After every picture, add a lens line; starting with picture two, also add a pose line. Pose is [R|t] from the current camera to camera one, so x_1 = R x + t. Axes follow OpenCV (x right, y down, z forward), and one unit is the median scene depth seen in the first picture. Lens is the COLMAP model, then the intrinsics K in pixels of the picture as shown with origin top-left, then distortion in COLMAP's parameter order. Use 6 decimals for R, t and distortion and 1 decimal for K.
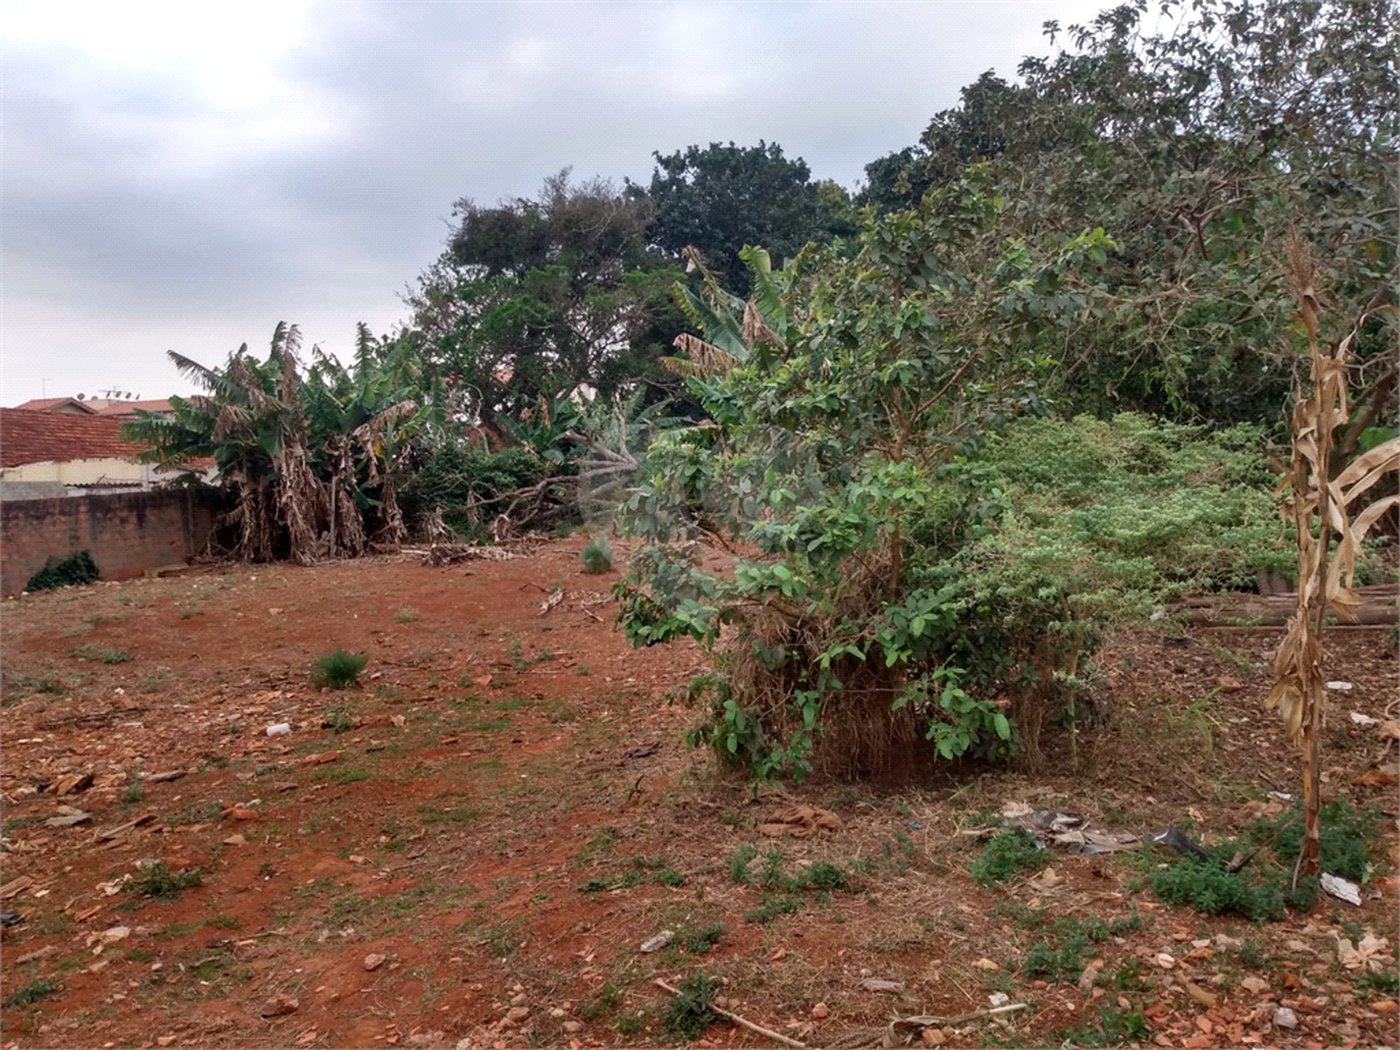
lens RADIAL K [[1128.2, 0, 700.8], [0, 1128.2, 523.3], [0, 0, 1]] dist [0.029212, -0.048243]
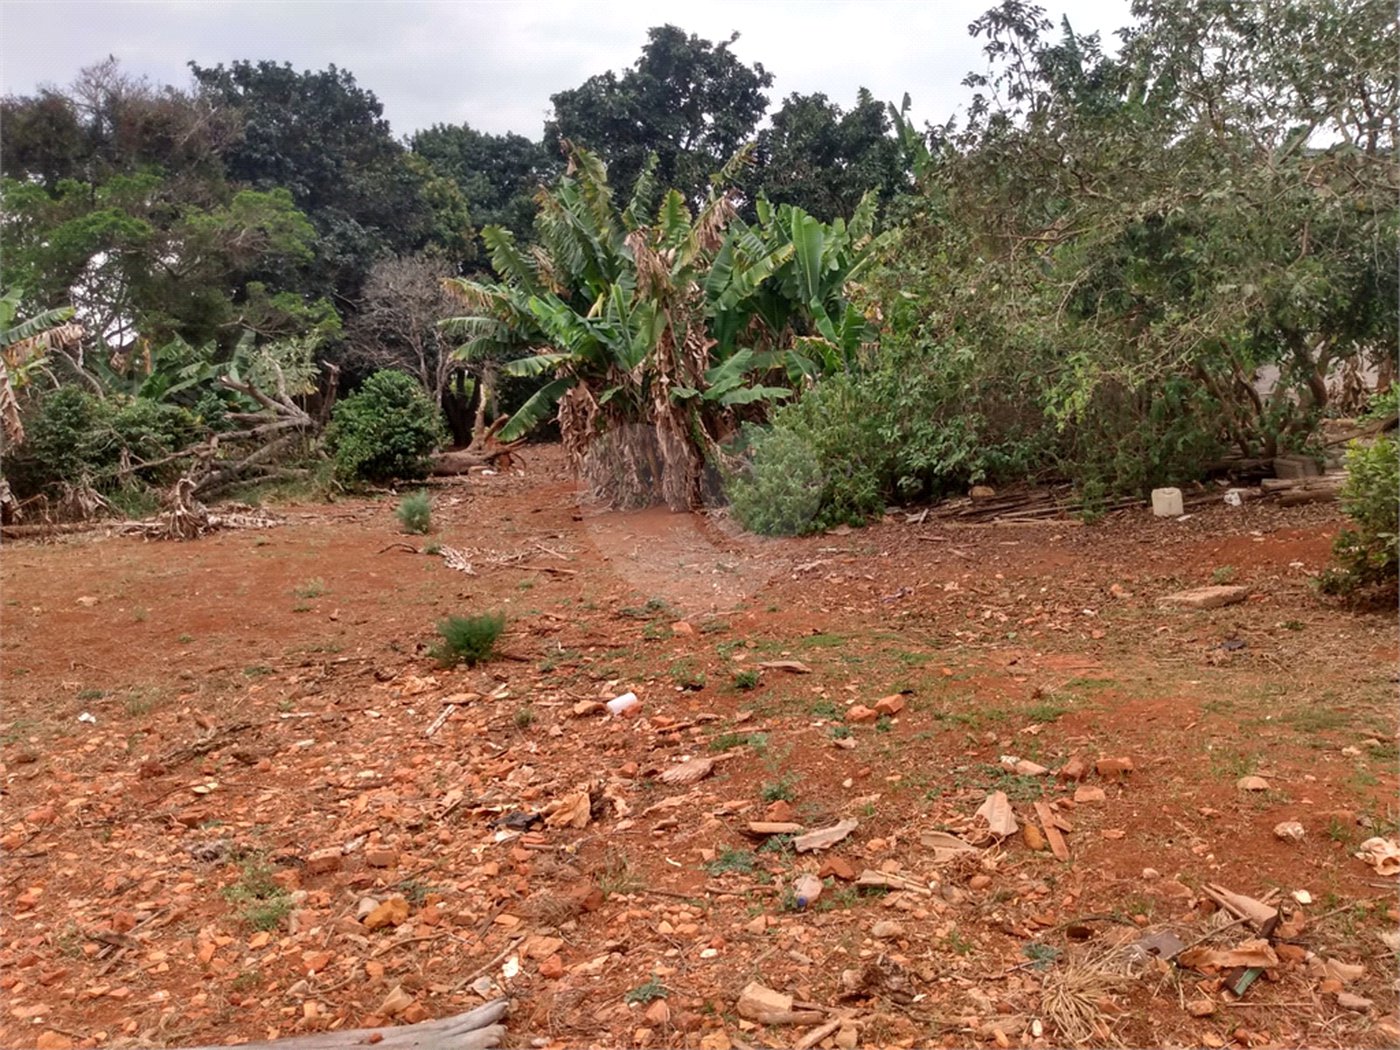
lens RADIAL K [[1128.2, 0, 685.7], [0, 1128.2, 512.4], [0, 0, 1]] dist [0.029212, -0.048243]
pose [[0.871490, -0.049971, 0.487860, -0.133645], [0.047991, 0.998710, 0.016568, 0.010169], [-0.488059, 0.008974, 0.872764, 0.076874]]
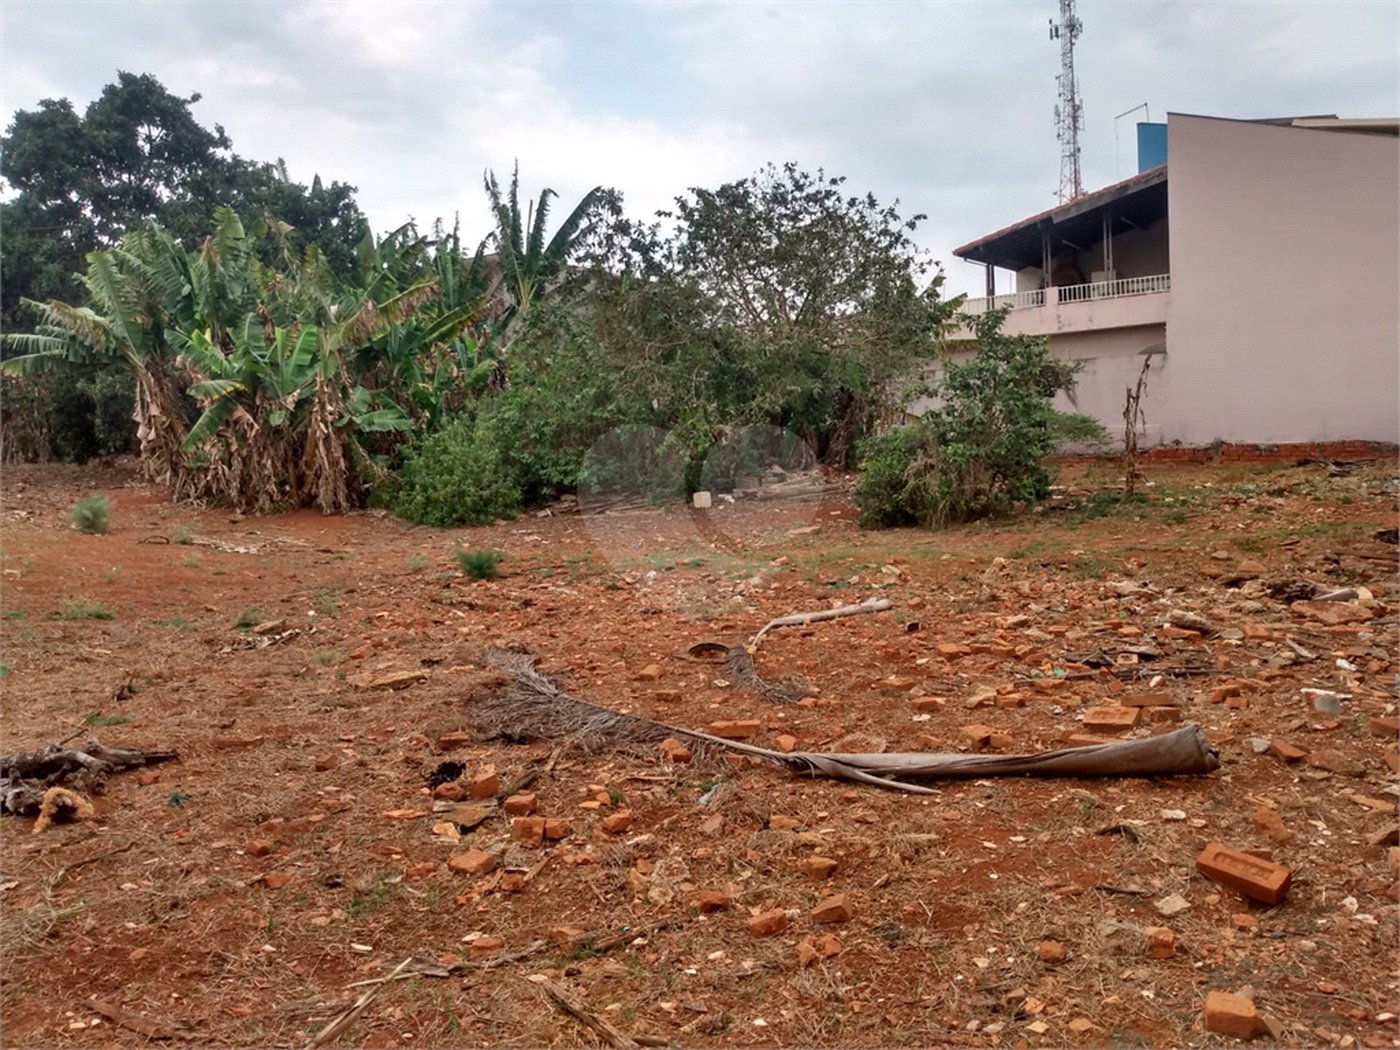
lens RADIAL K [[1128.2, 0, 735.5], [0, 1128.2, 518.7], [0, 0, 1]] dist [0.029212, -0.048243]
pose [[0.293073, -0.031108, 0.955584, -0.344275], [0.051102, 0.998552, 0.016834, 0.017955], [-0.954723, 0.043899, 0.294238, 0.104037]]
